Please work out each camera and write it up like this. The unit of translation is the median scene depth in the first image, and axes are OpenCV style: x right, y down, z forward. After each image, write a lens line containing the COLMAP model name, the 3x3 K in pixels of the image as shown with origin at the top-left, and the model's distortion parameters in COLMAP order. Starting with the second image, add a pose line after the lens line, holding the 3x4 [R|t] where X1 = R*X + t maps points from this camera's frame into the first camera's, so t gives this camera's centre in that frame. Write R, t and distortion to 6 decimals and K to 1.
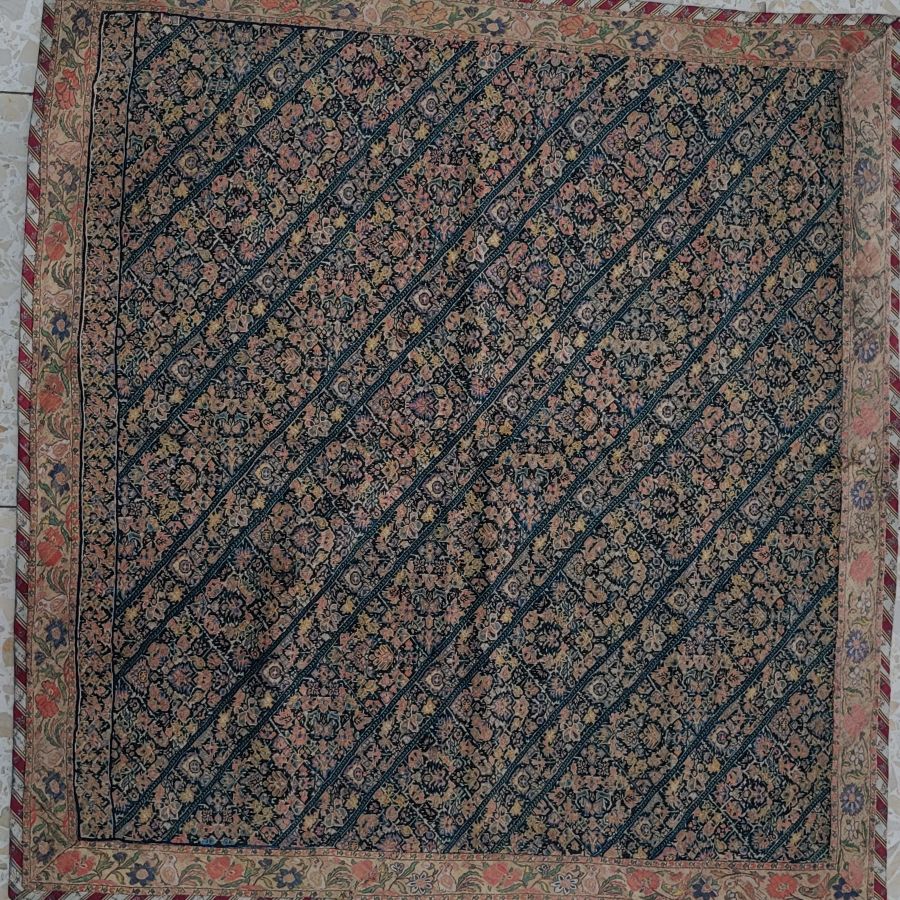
lens RADIAL K [[1075.1, 0, 451.4], [0, 1075.1, 450.3], [0, 0, 1]] dist [-0.006419, 0.000000]
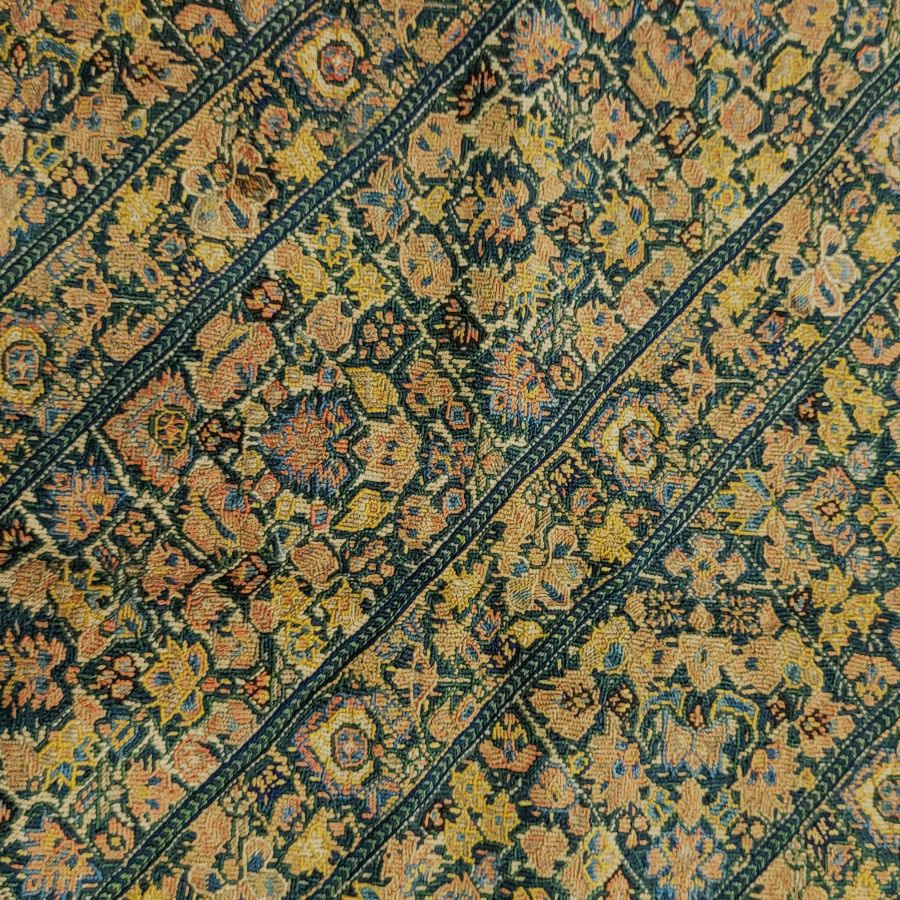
lens RADIAL K [[1075.1, 0, 450.9], [0, 1075.1, 450.0], [0, 0, 1]] dist [-0.006419, 0.000000]
pose [[0.998794, 0.042815, -0.024025, 0.015752], [-0.043599, 0.998501, -0.033091, -0.032670], [0.022572, 0.034099, 0.999164, 0.734296]]
